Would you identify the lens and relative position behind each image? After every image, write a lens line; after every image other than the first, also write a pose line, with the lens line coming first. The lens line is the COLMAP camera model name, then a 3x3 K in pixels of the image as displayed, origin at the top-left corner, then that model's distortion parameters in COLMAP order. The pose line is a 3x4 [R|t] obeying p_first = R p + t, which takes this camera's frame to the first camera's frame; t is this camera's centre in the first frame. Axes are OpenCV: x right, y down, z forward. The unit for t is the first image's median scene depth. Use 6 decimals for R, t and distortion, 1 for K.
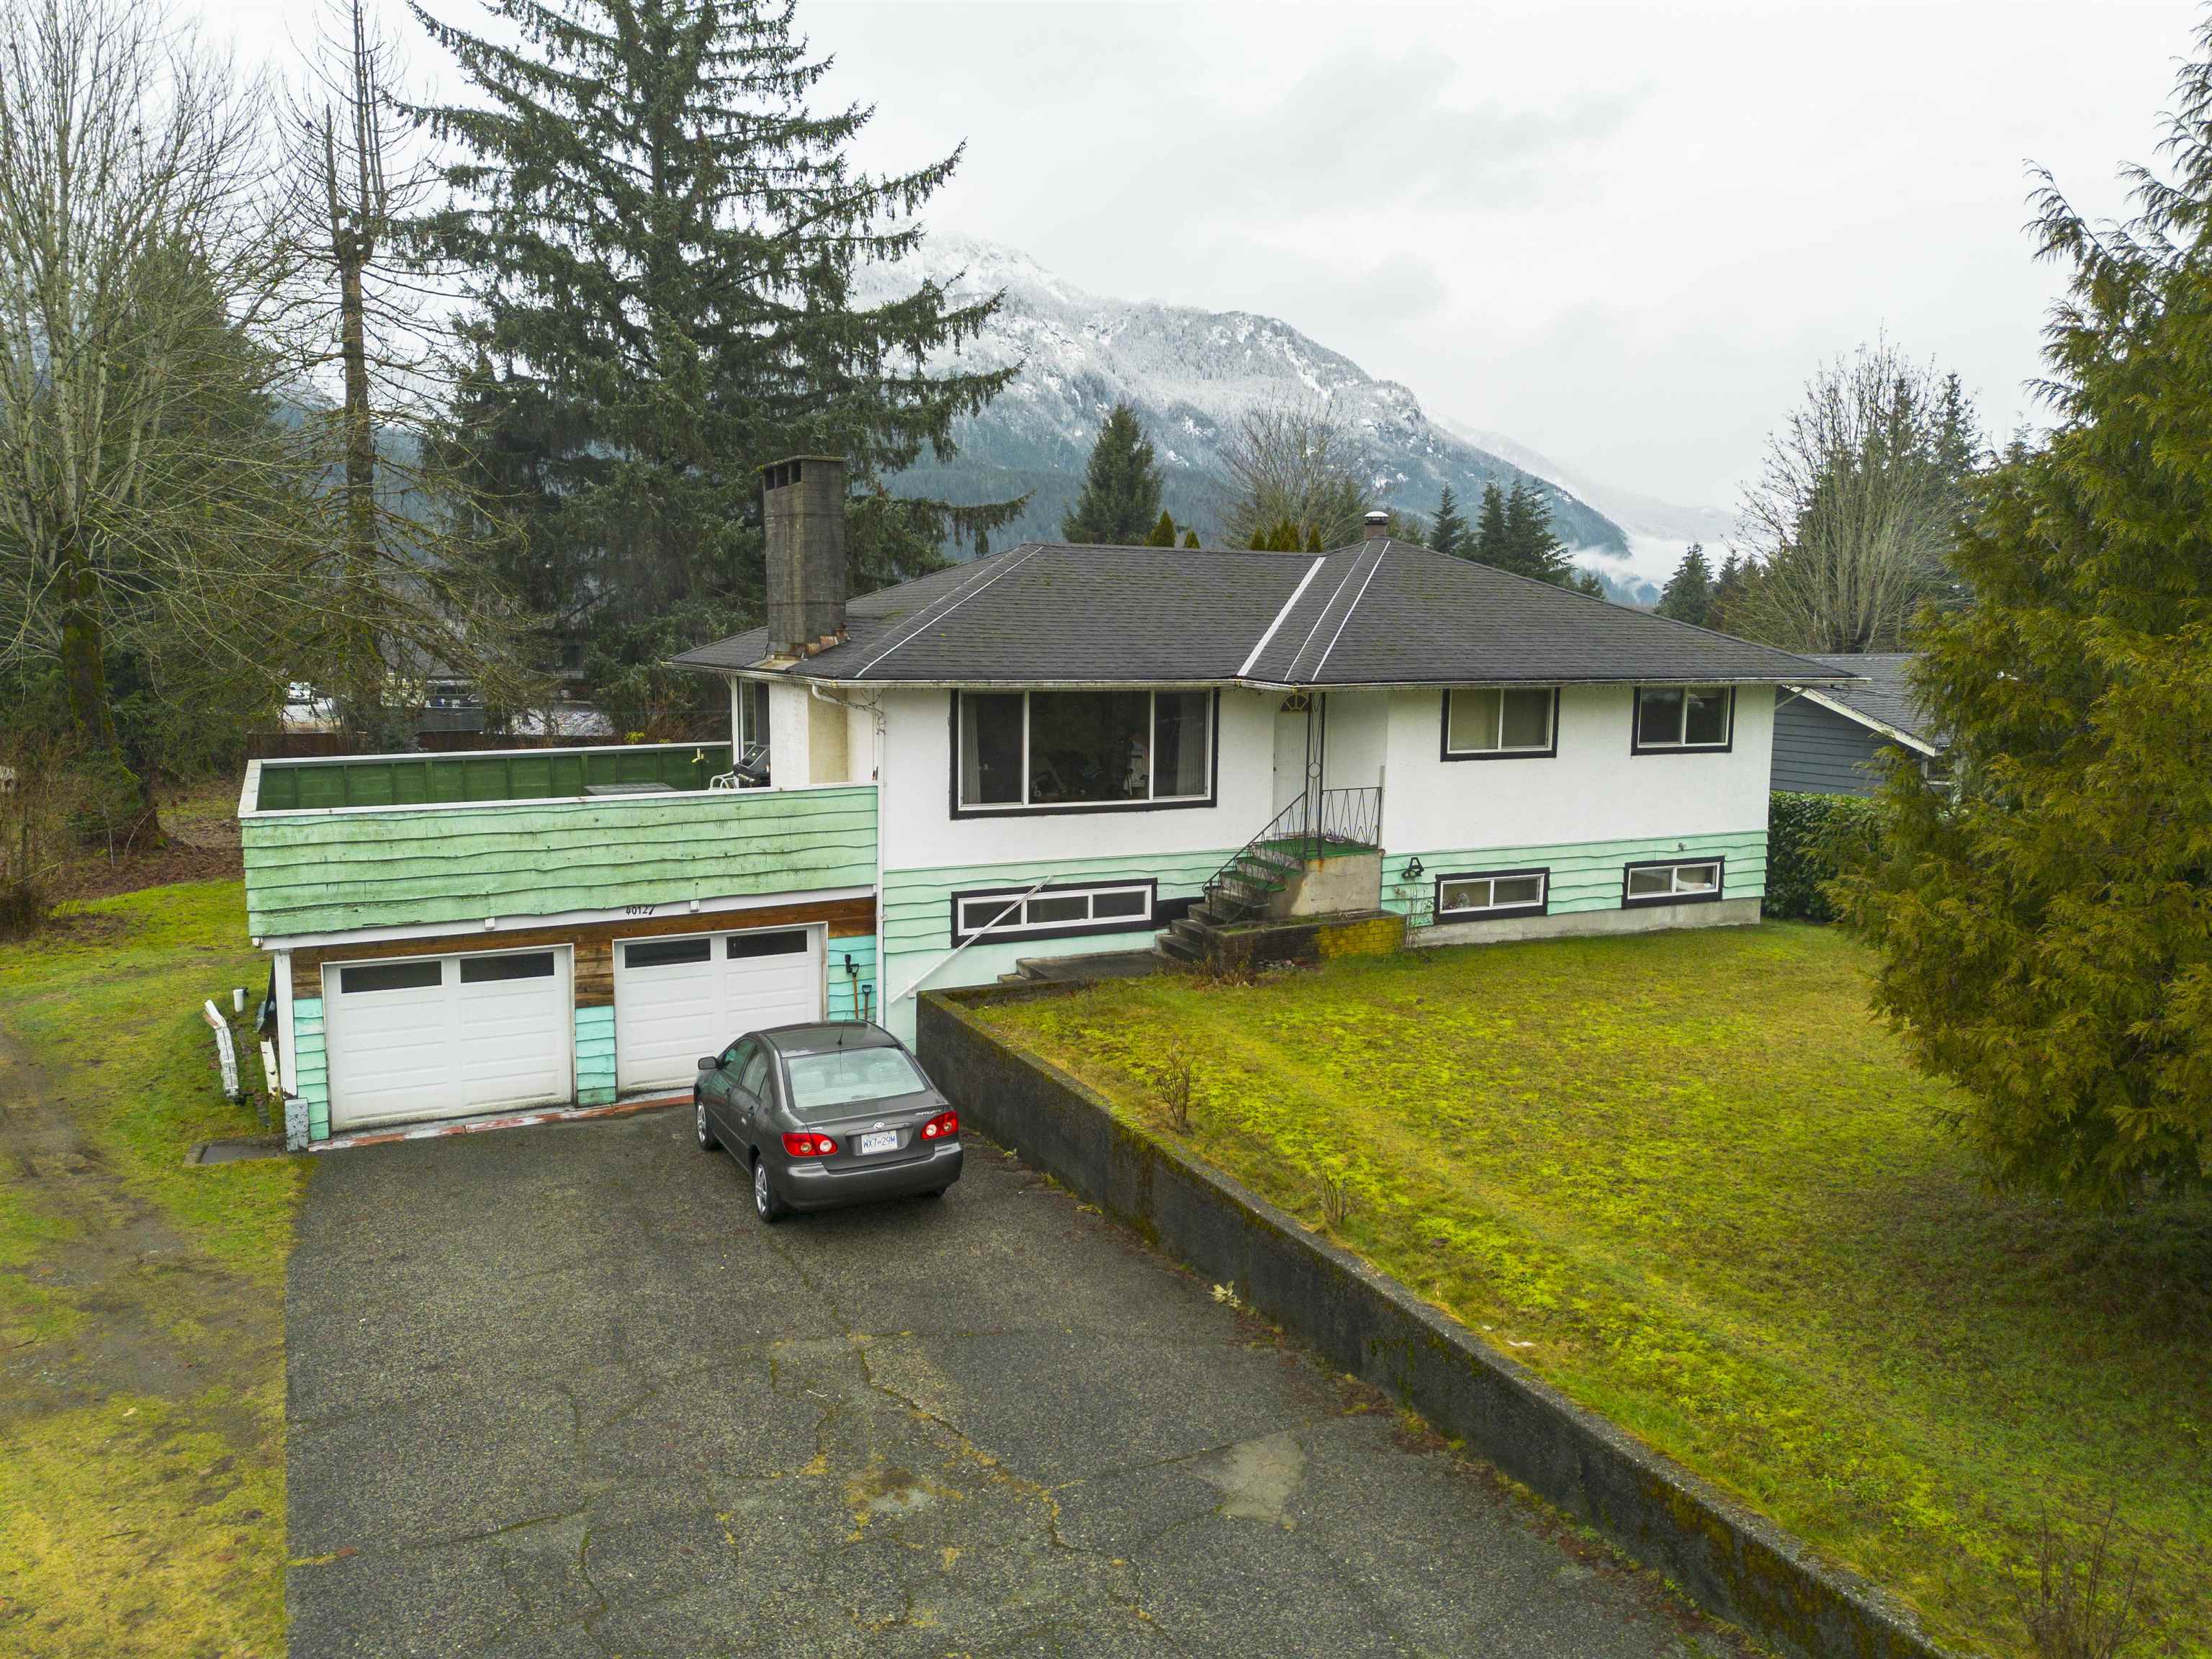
lens RADIAL K [[1555.2, 0, 1106.0], [0, 1555.2, 829.5], [0, 0, 1]] dist [0.082351, -0.078062]
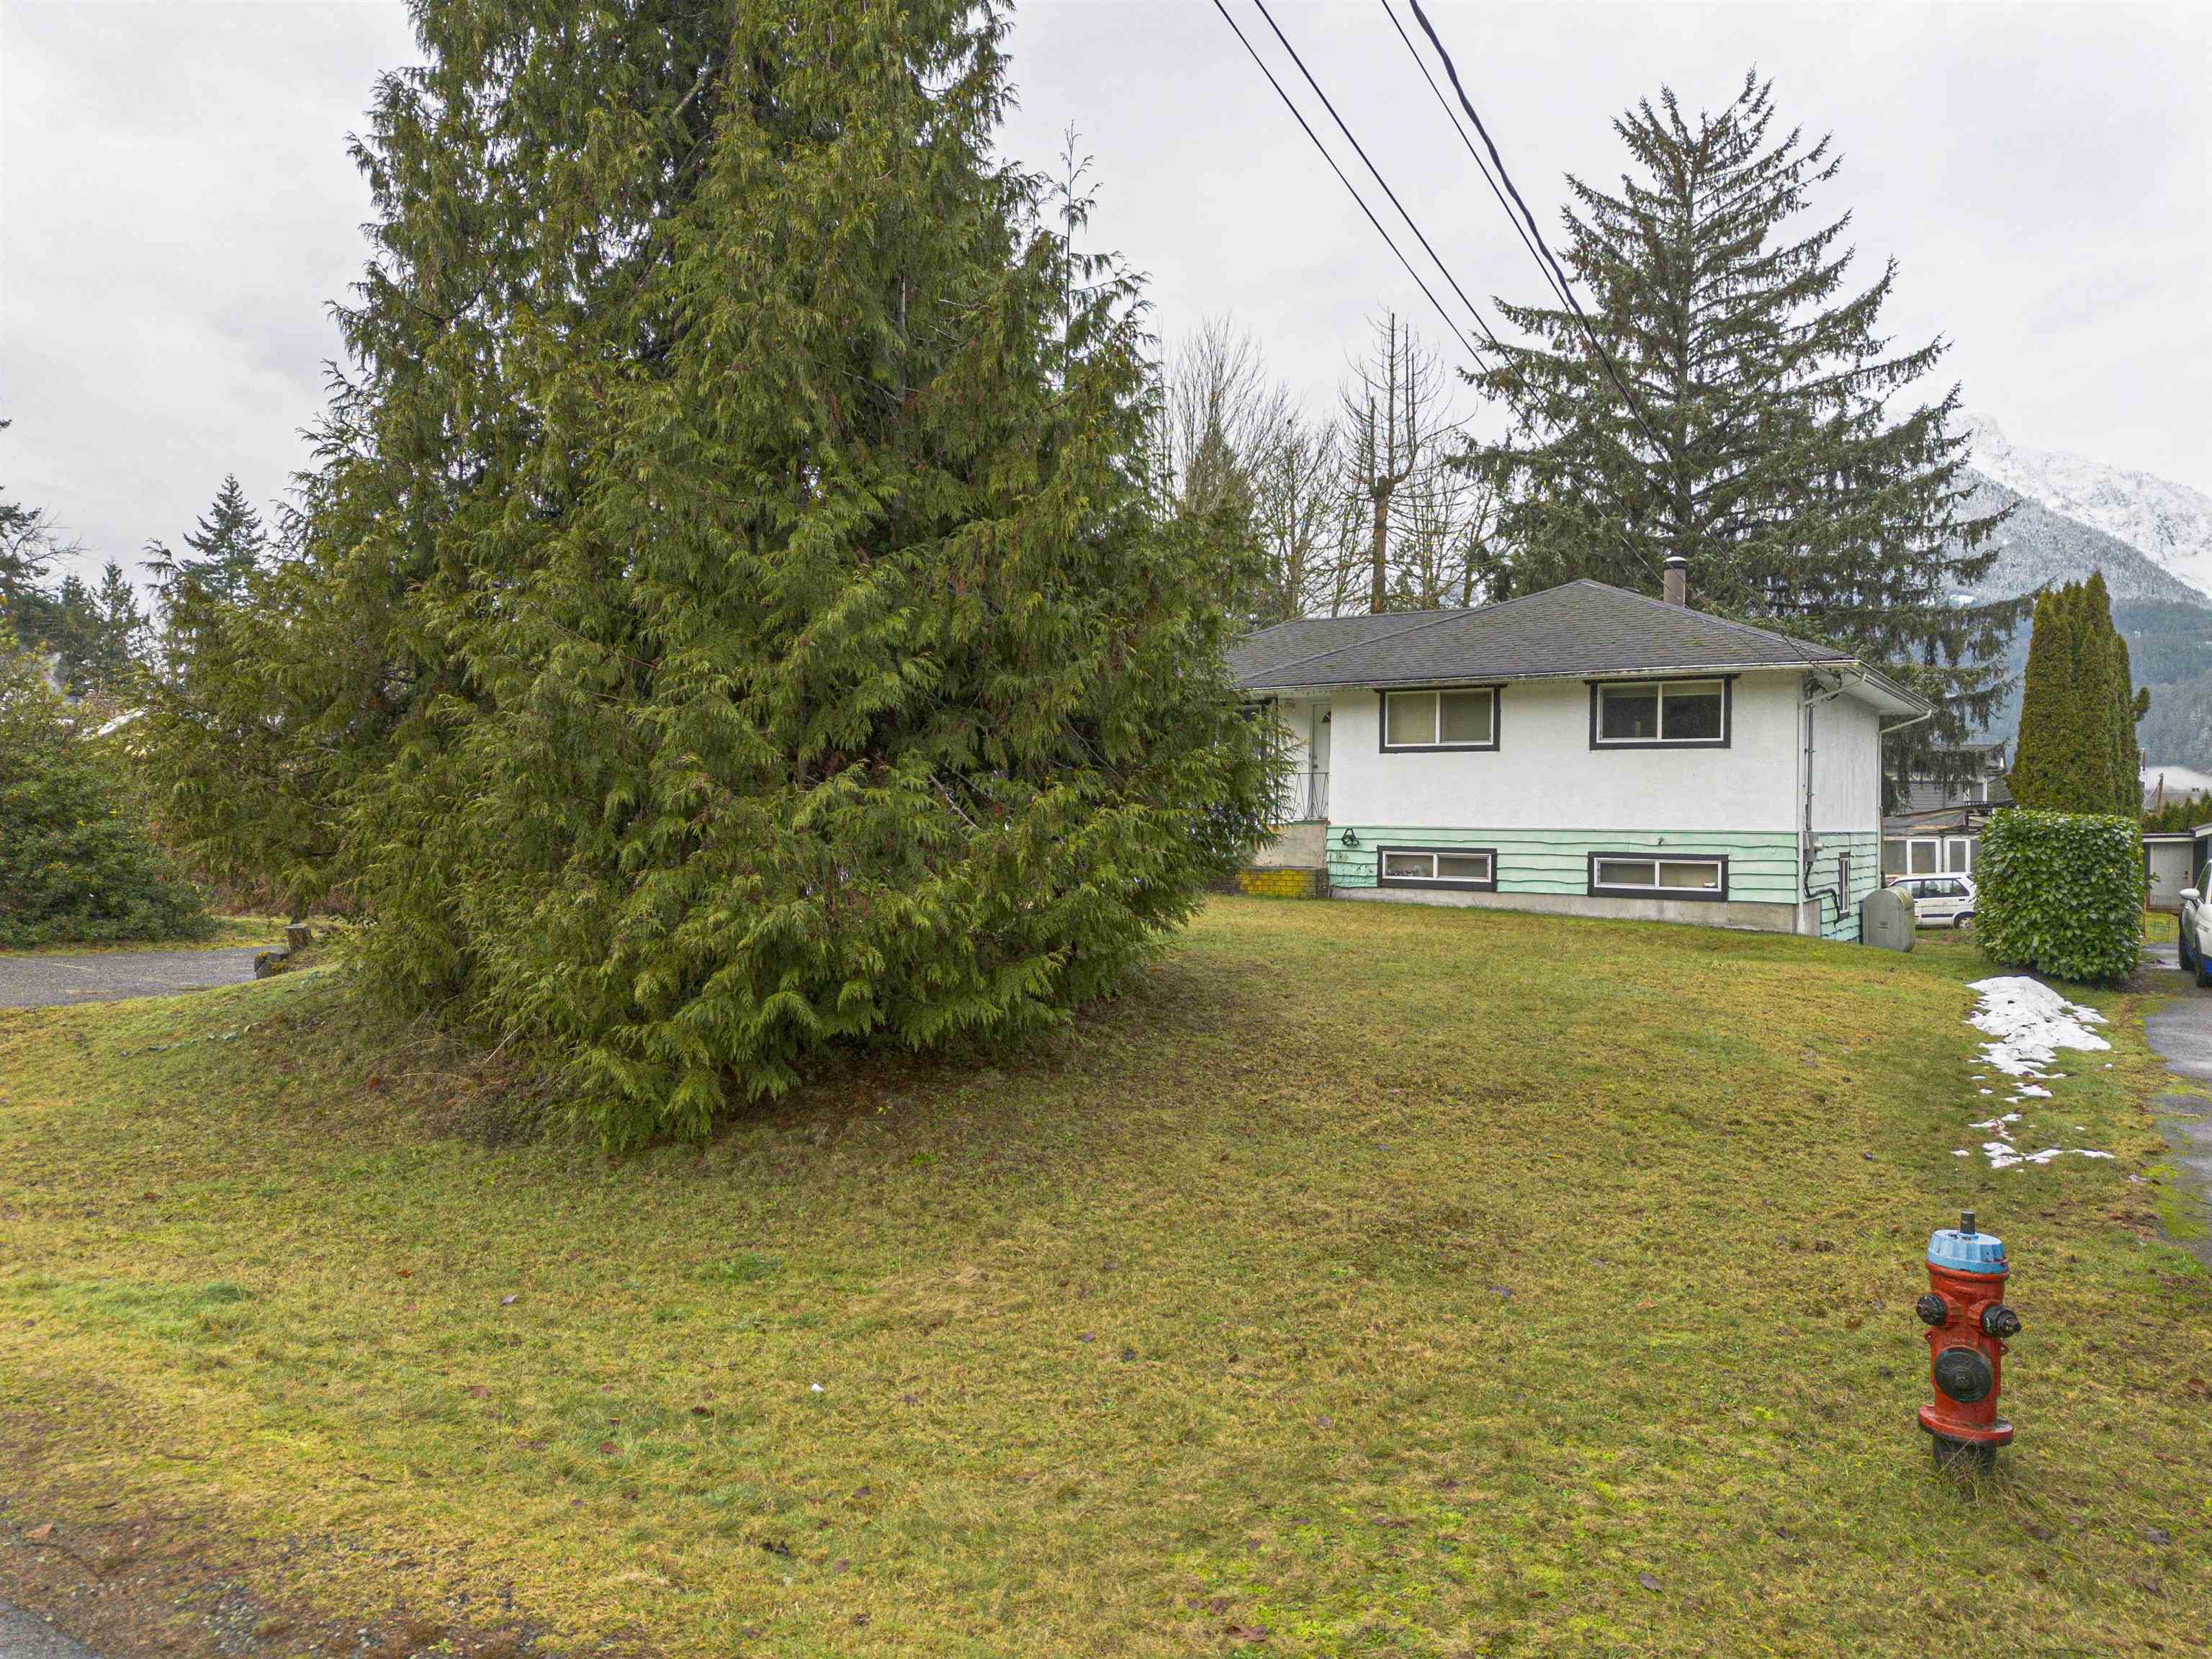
lens RADIAL K [[1559.5, 0, 1106.0], [0, 1559.5, 829.5], [0, 0, 1]] dist [0.068716, -0.053615]
pose [[0.493452, -0.001335, -0.869772, 1.181178], [-0.114193, 0.991243, -0.066307, 0.123158], [0.862244, 0.132041, 0.488979, 0.221401]]
